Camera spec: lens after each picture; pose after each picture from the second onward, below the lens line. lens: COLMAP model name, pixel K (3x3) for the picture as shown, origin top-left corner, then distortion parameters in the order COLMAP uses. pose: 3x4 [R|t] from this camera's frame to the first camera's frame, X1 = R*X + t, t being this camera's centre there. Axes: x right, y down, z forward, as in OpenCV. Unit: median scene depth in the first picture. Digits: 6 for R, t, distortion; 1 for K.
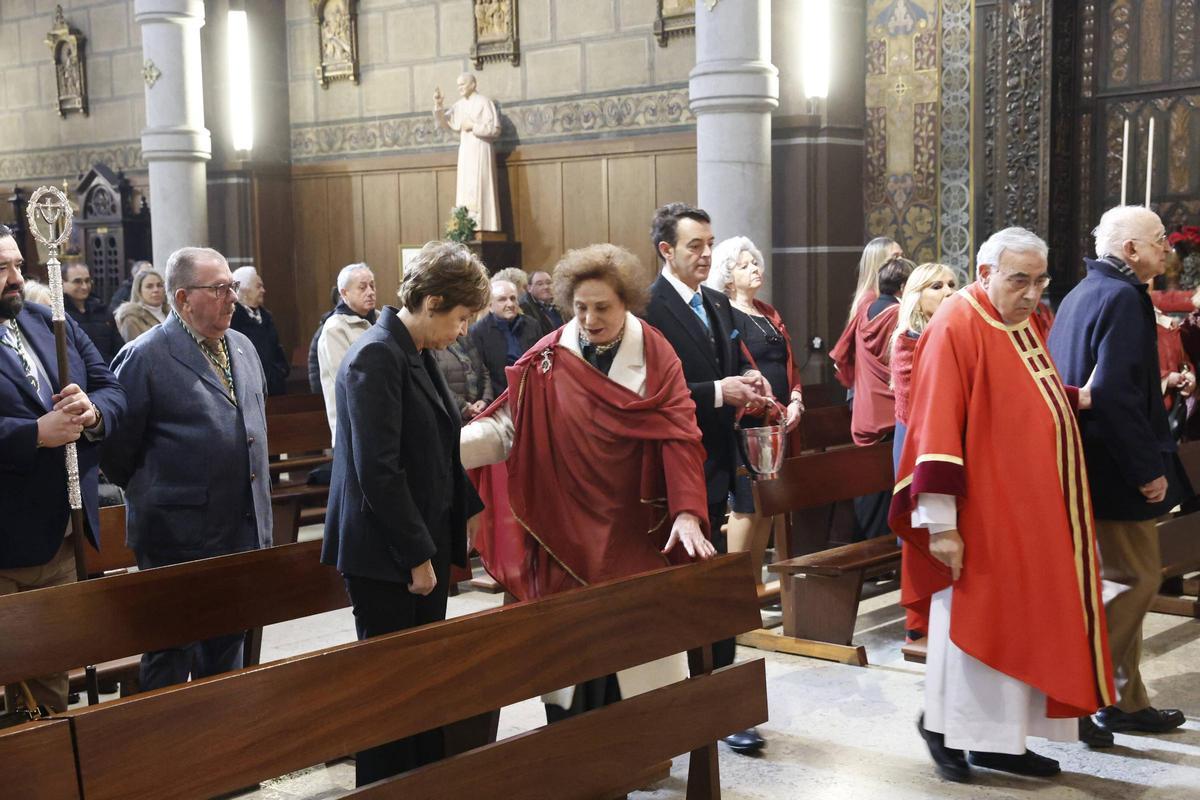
lens RADIAL K [[1650.5, 0, 604.5], [0, 1650.5, 412.8], [0, 0, 1]] dist [0.081756, 0.157936]
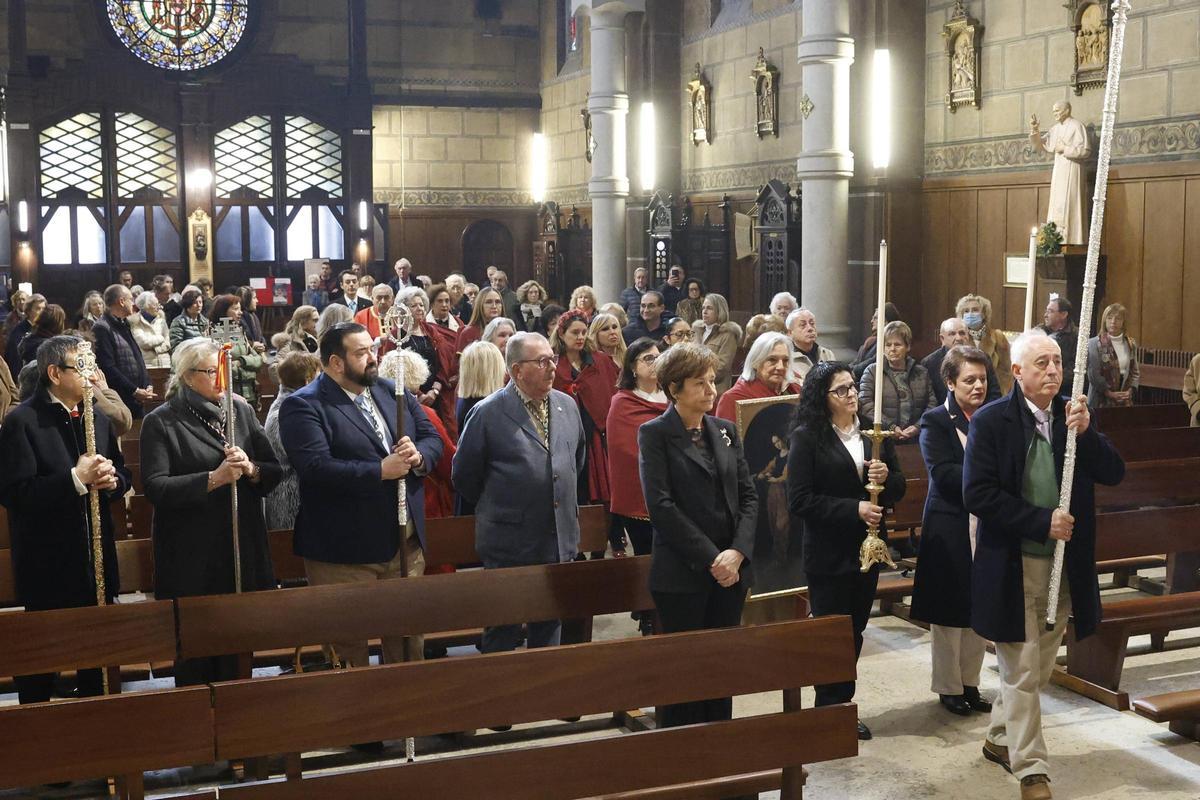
lens RADIAL K [[1499.5, 0, 600.0], [0, 1499.5, 400.0], [0, 0, 1]] dist [-0.056994, 0.066105]
pose [[0.884552, 0.057353, -0.462901, 0.102521], [-0.046747, 0.998316, 0.034362, -0.024540], [0.464093, -0.008756, 0.885743, -0.011727]]
